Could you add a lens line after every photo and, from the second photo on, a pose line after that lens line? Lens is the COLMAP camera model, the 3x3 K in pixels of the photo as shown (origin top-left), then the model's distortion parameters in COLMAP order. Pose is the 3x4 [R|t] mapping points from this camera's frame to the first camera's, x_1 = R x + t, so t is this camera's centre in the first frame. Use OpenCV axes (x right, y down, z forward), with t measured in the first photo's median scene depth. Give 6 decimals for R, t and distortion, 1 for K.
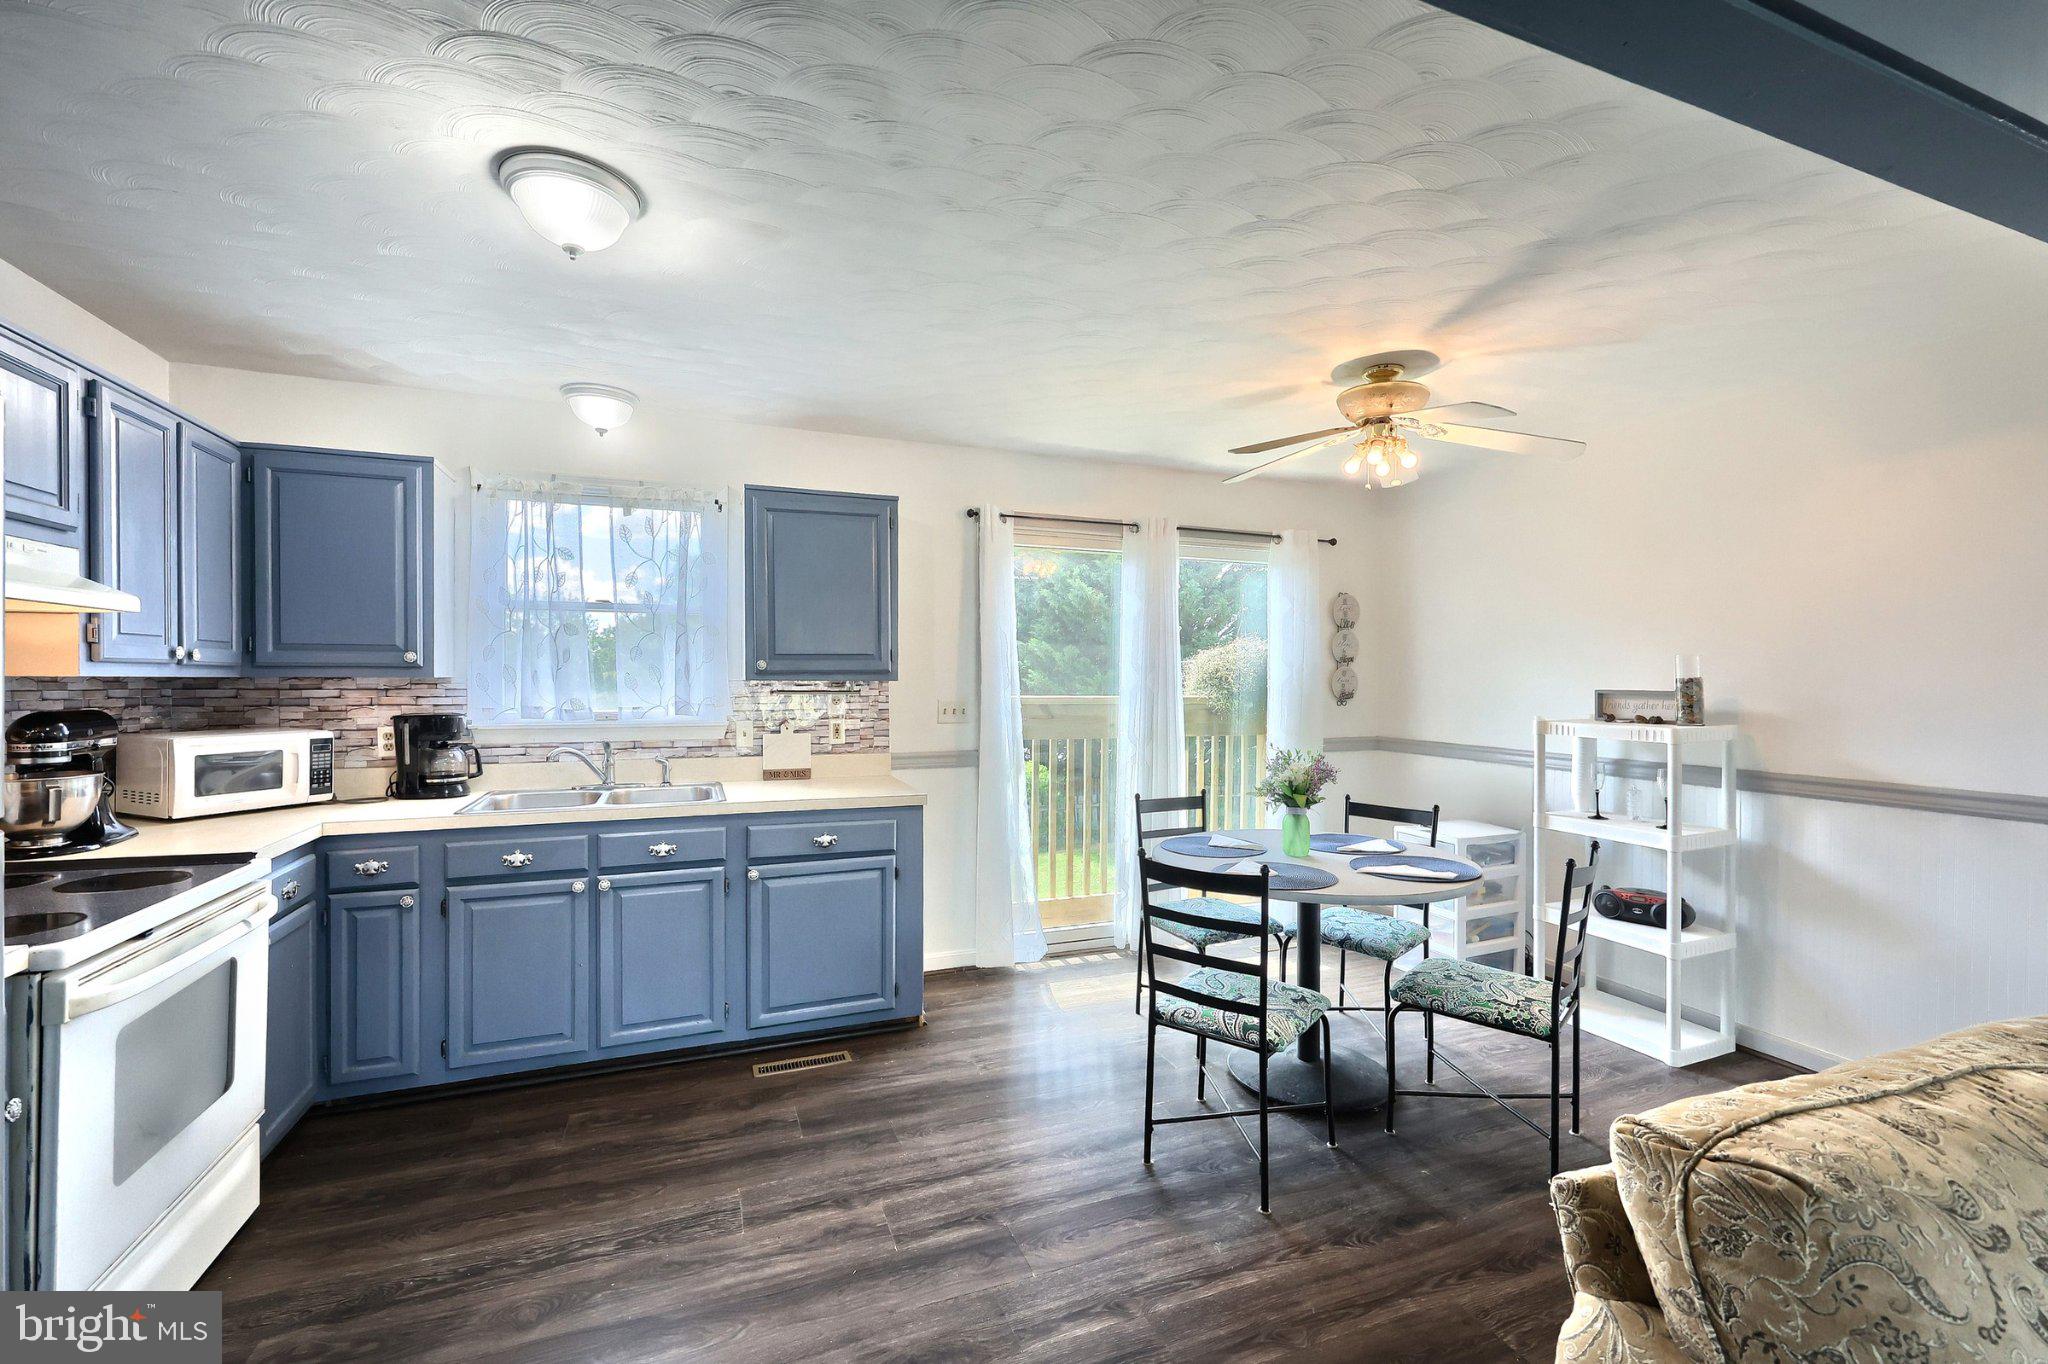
lens RADIAL K [[830.0, 0, 1019.8], [0, 830.0, 690.2], [0, 0, 1]] dist [0.000182, 0.000080]
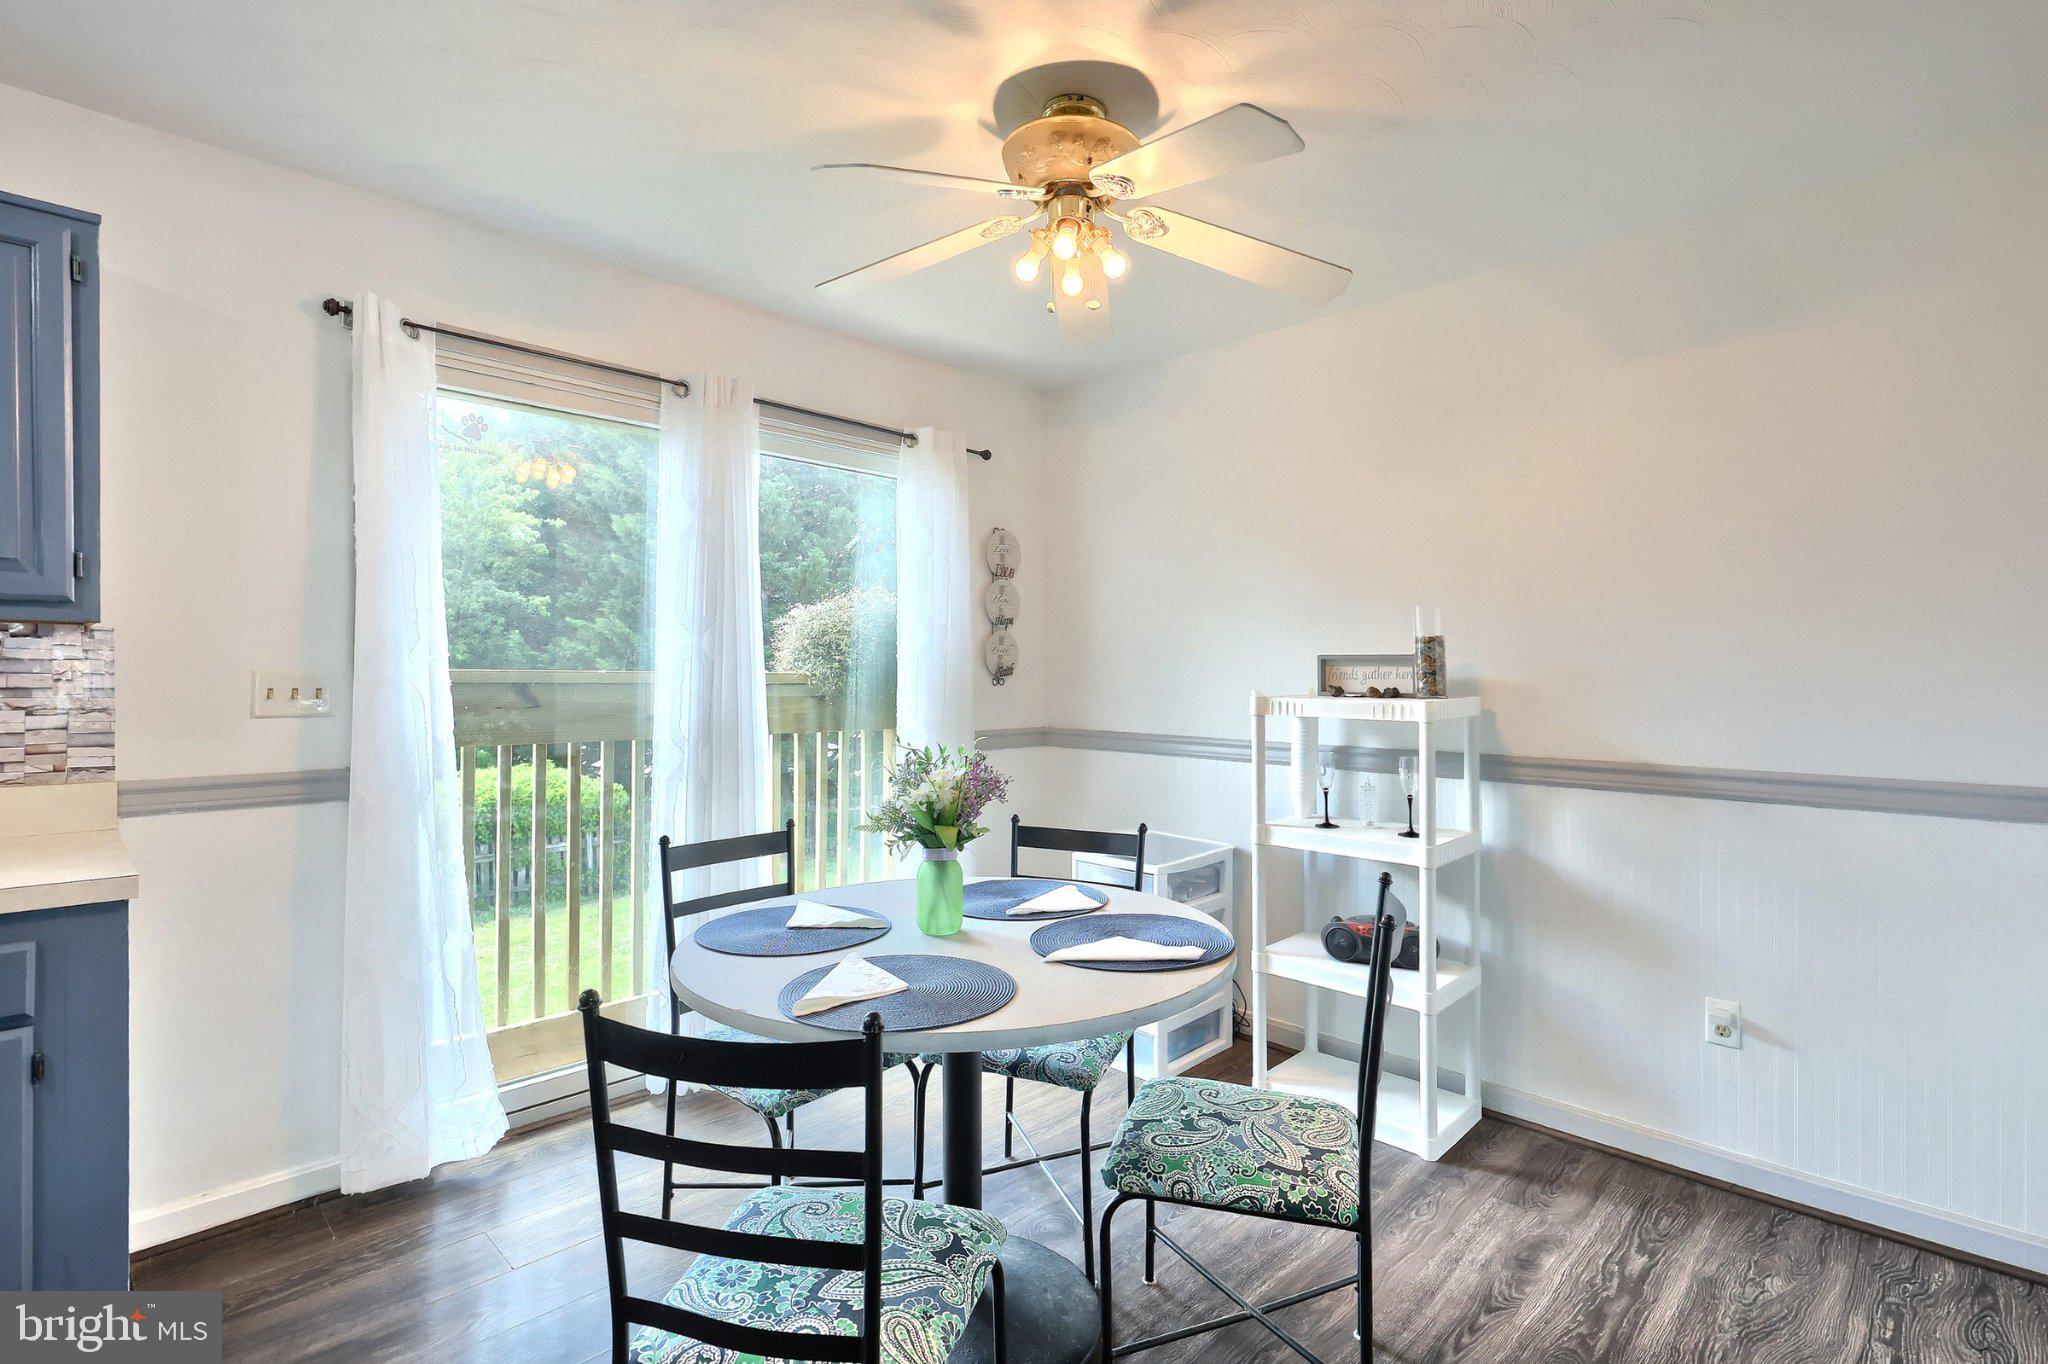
lens RADIAL K [[963.8, 0, 1045.9], [0, 963.8, 677.1], [0, 0, 1]] dist [-0.004166, -0.000280]
pose [[0.906911, -0.000971, 0.421321, 0.115591], [0.004973, 0.999952, -0.008400, 0.029118], [-0.421293, 0.009713, 0.906872, 0.353577]]
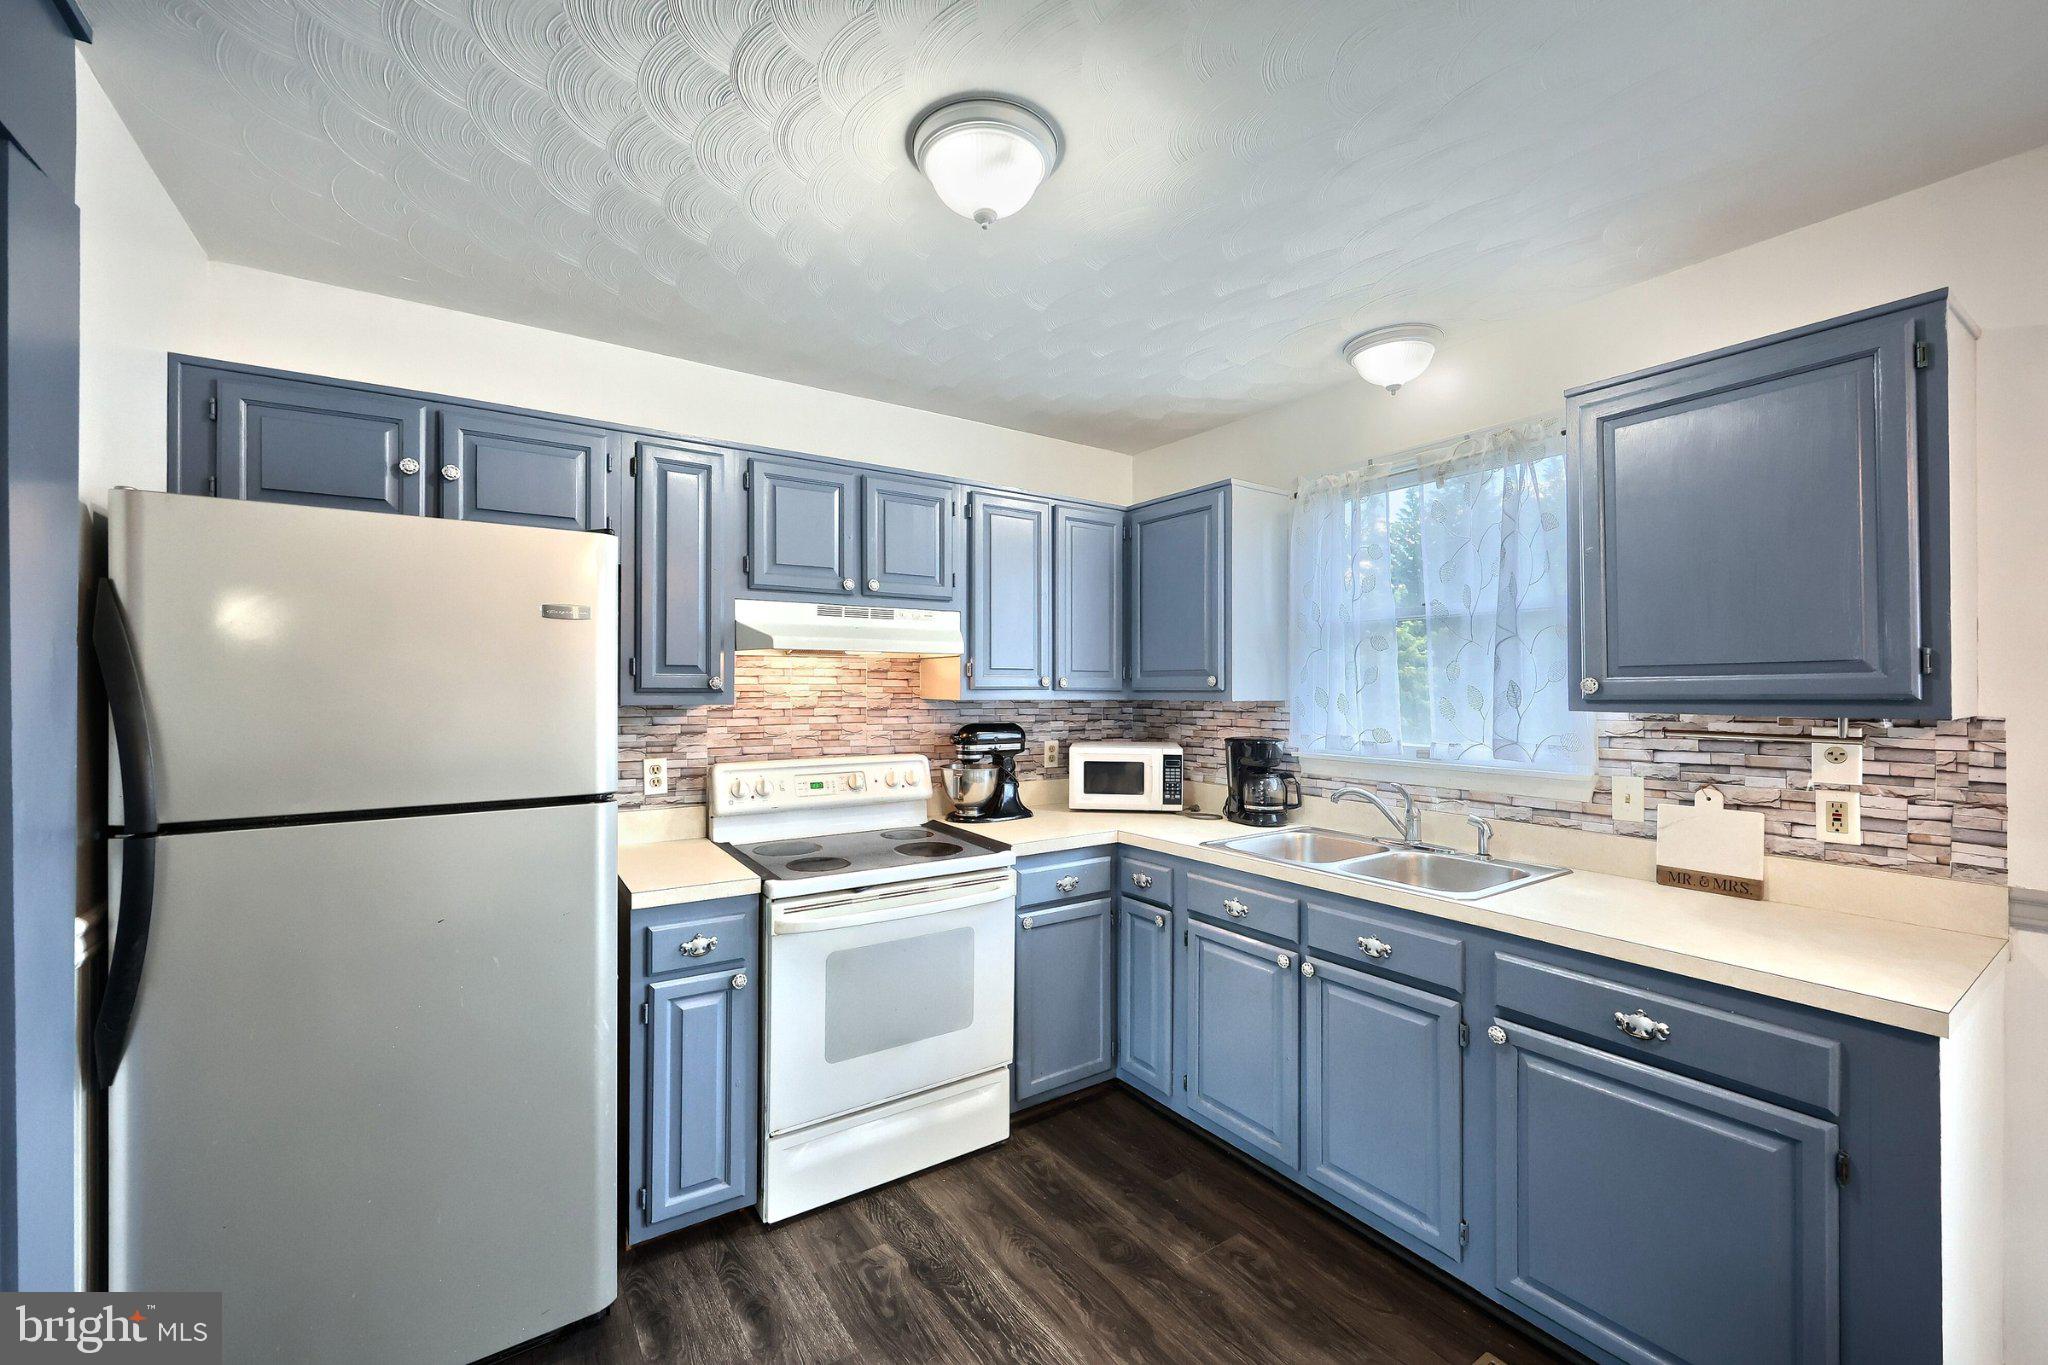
lens RADIAL K [[826.7, 0, 1021.4], [0, 826.7, 685.4], [0, 0, 1]] dist [0.001407, 0.000173]
pose [[0.220705, -0.006007, -0.975322, 0.184477], [-0.016712, 0.999811, -0.009940, -0.018993], [0.975197, 0.018493, 0.220563, 0.507113]]
